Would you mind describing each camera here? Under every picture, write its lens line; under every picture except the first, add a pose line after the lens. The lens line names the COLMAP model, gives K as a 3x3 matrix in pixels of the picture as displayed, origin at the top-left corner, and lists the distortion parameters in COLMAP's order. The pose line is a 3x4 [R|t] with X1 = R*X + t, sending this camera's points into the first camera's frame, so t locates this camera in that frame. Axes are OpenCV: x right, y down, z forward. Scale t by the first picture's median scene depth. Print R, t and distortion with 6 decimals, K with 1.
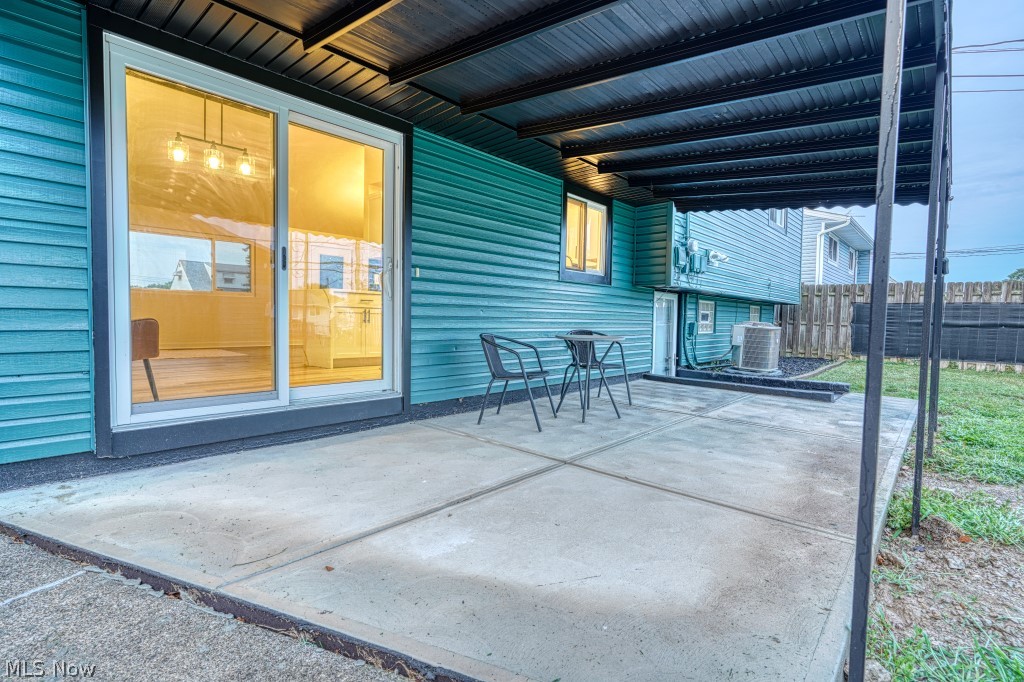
lens RADIAL K [[489.8, 0, 514.9], [0, 489.8, 341.3], [0, 0, 1]] dist [-0.001617, 0.000949]
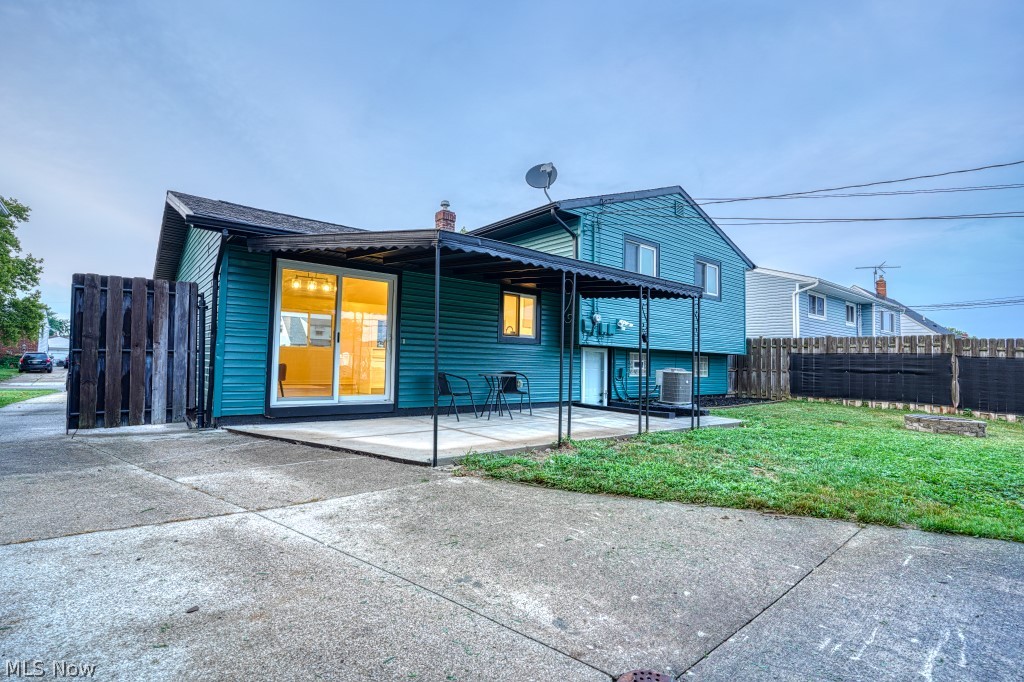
lens RADIAL K [[489.8, 0, 514.1], [0, 489.8, 345.0], [0, 0, 1]] dist [-0.001617, 0.000949]
pose [[0.988802, -0.004219, -0.149175, 0.273189], [-0.009269, 0.995934, -0.089608, 0.024773], [0.148946, 0.089987, 0.984742, -0.451521]]
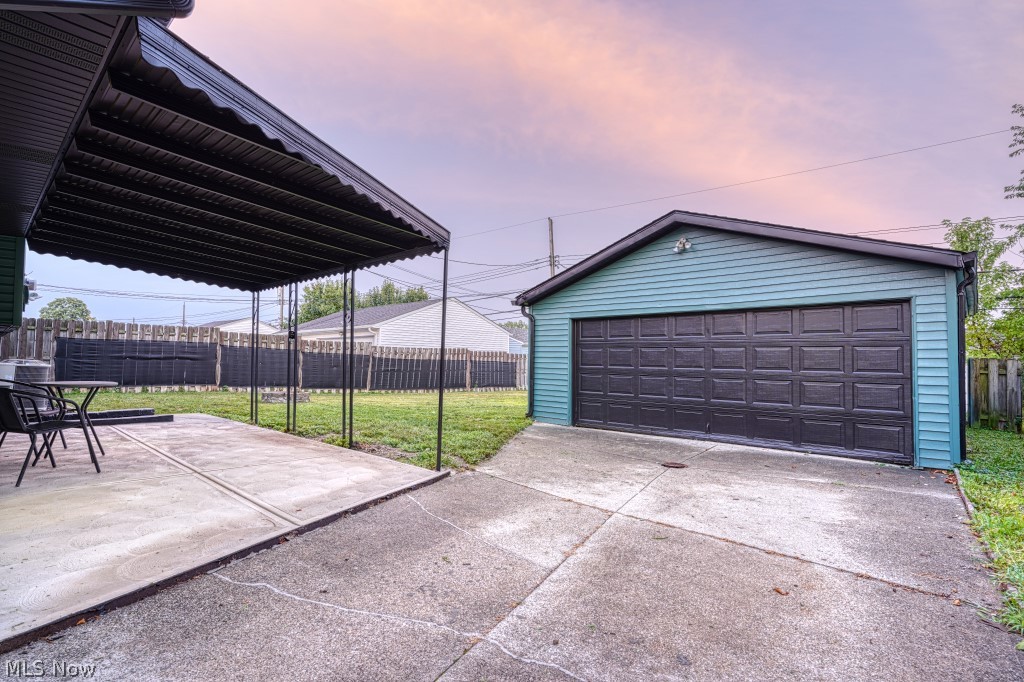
lens RADIAL K [[503.1, 0, 511.9], [0, 503.1, 342.2], [0, 0, 1]] dist [-0.001834, 0.000247]
pose [[0.021651, 0.014512, 0.999660, -0.498051], [0.035939, 0.999237, -0.015285, -0.025893], [-0.999119, 0.036257, 0.021113, 0.026732]]
